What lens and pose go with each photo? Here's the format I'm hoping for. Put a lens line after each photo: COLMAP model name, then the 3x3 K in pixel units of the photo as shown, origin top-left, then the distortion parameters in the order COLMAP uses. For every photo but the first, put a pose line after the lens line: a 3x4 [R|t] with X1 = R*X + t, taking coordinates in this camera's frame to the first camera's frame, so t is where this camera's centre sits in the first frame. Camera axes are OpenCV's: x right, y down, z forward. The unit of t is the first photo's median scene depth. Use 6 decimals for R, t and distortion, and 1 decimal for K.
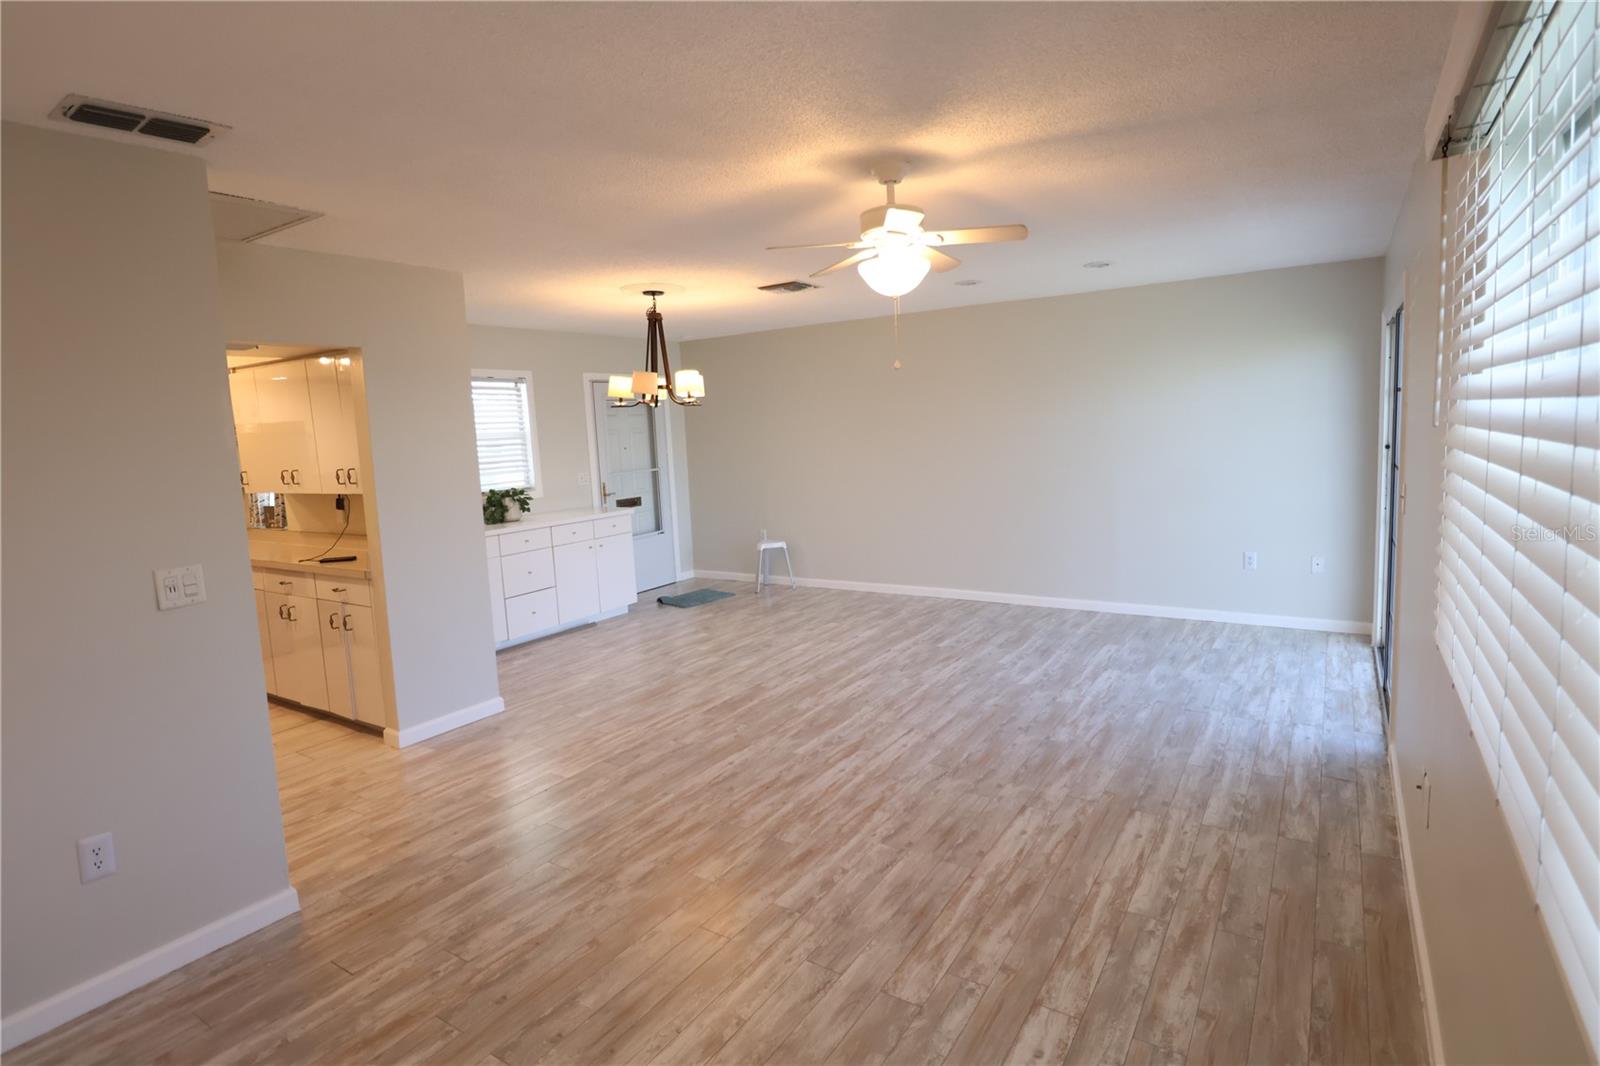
lens RADIAL K [[802.2, 0, 823.8], [0, 802.2, 503.4], [0, 0, 1]] dist [0.000879, -0.012172]
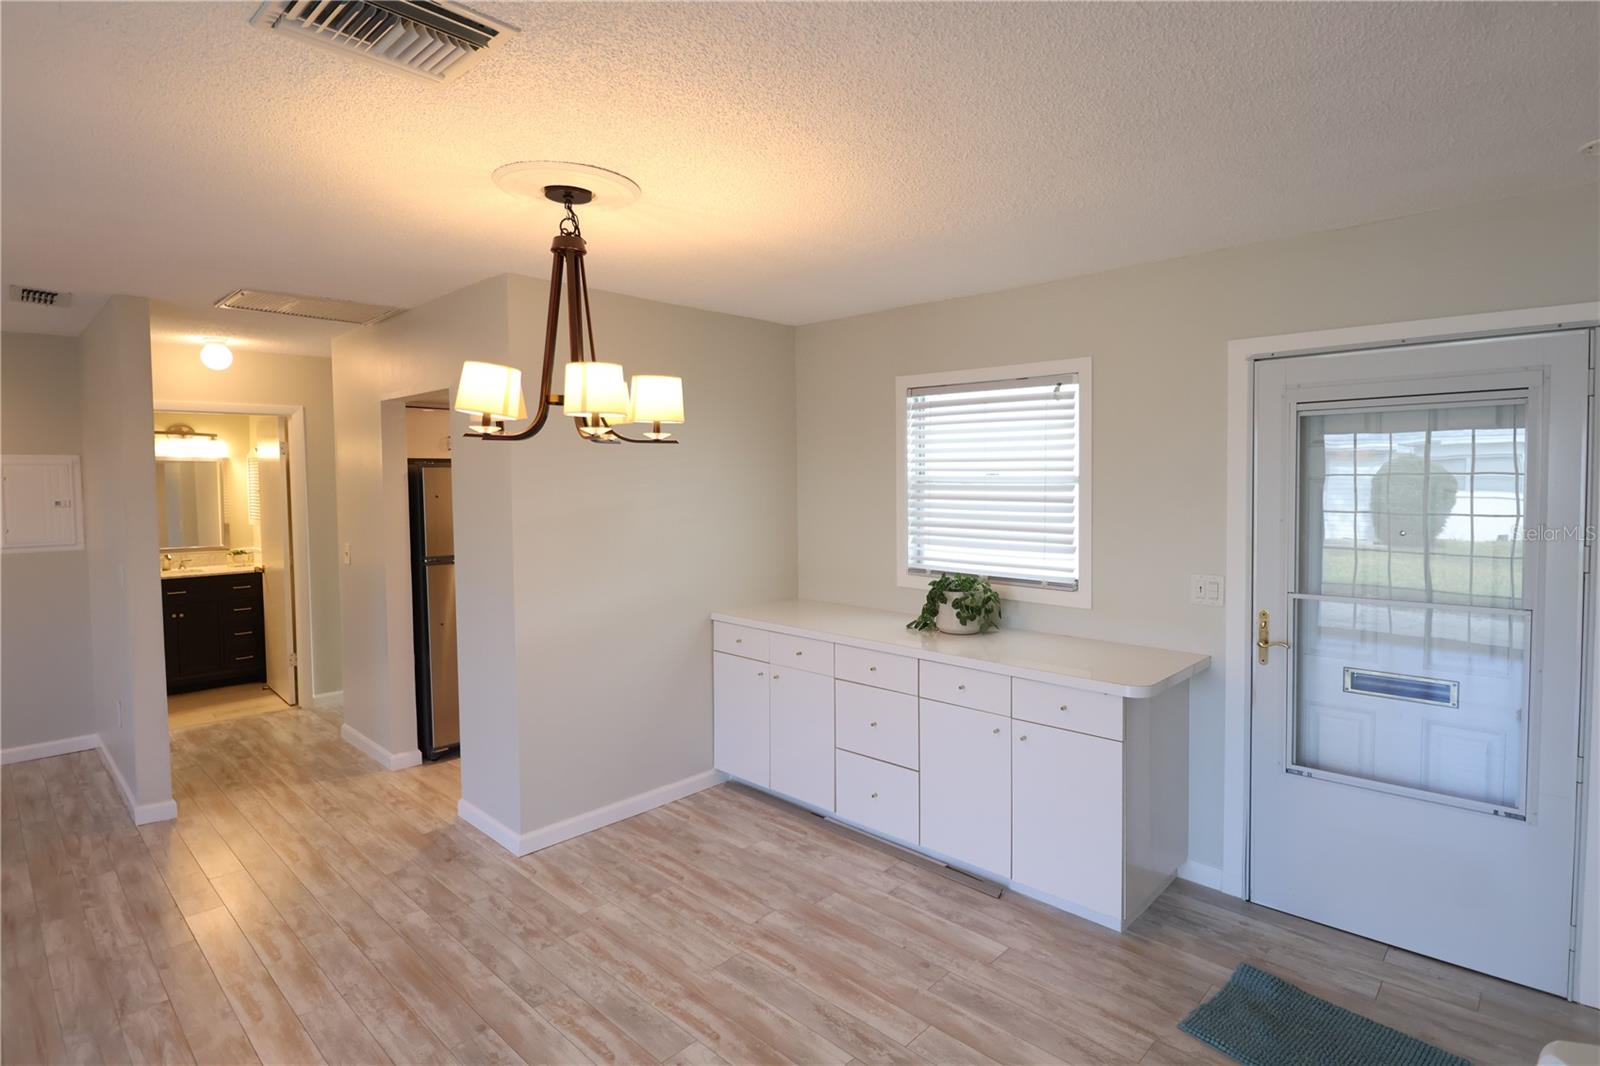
lens RADIAL K [[814.4, 0, 811.8], [0, 814.4, 488.6], [0, 0, 1]] dist [0.001489, -0.011316]
pose [[-0.192010, 0.060223, -0.979543, 0.297224], [-0.084379, 0.993406, 0.077615, -0.181131], [0.977759, 0.097556, -0.185663, 1.568055]]
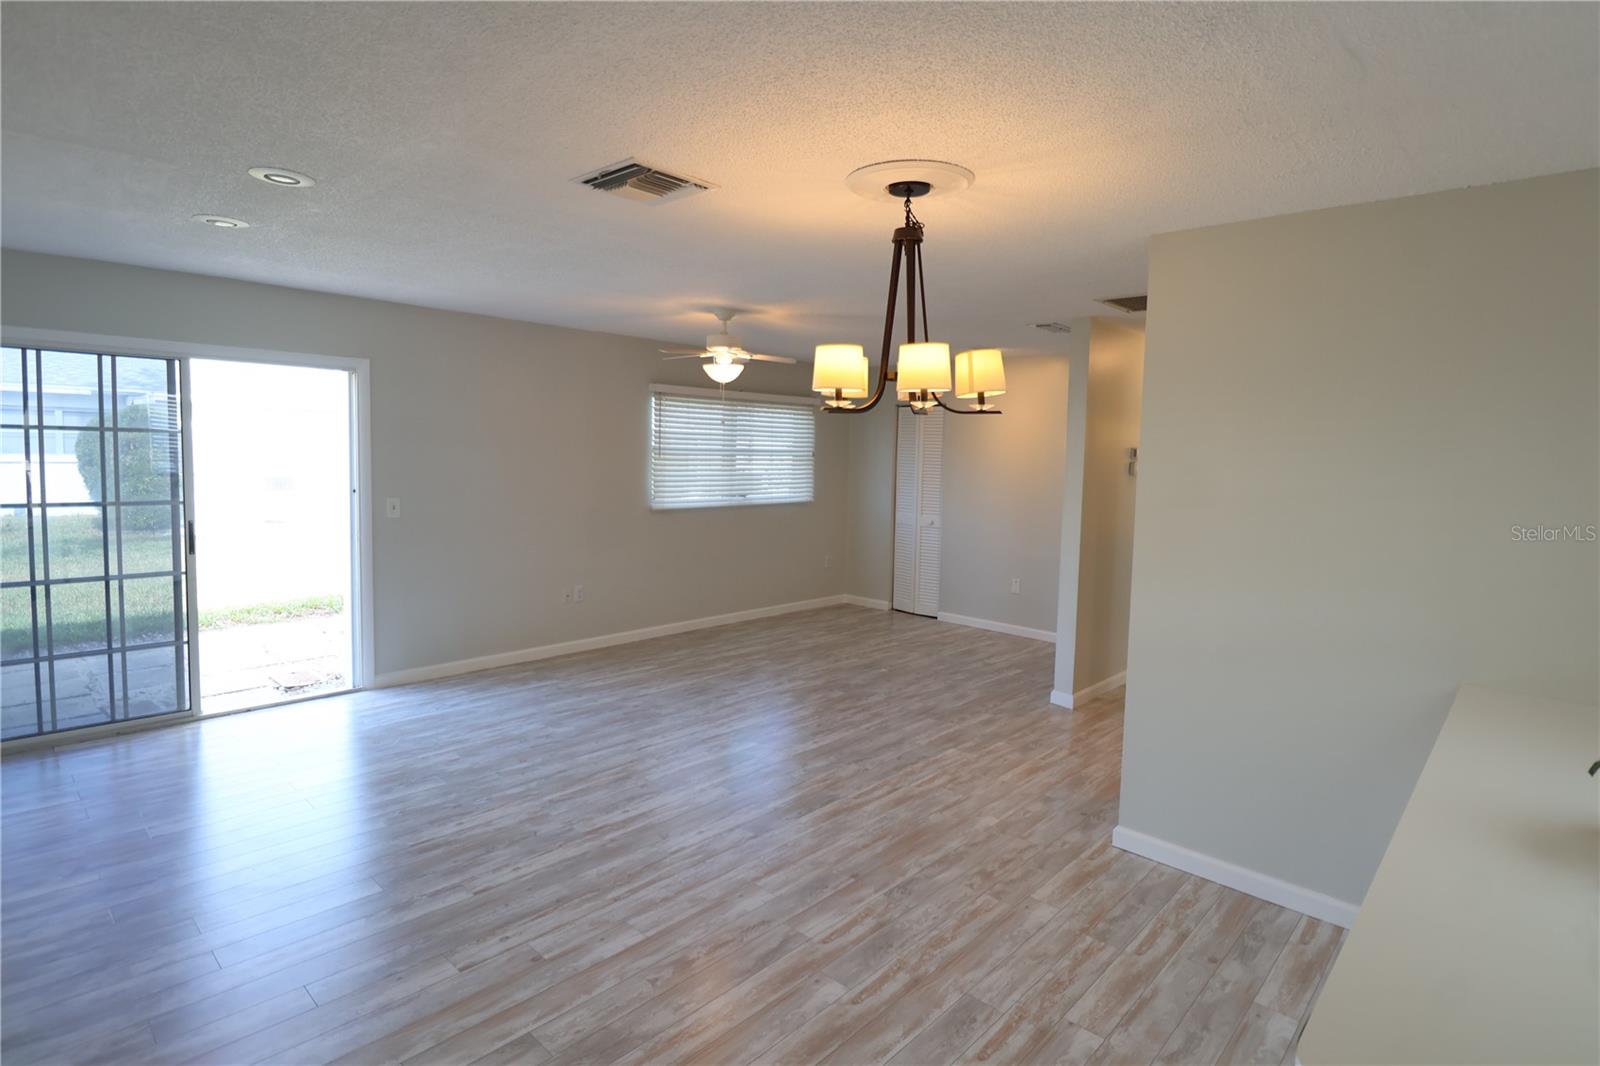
lens RADIAL K [[802.2, 0, 823.8], [0, 802.2, 503.4], [0, 0, 1]] dist [0.000879, -0.012172]
pose [[-0.984175, 0.004883, 0.177133, -0.313973], [0.033148, 0.987047, 0.156967, -0.188284], [-0.174072, 0.160354, -0.971589, 1.938650]]
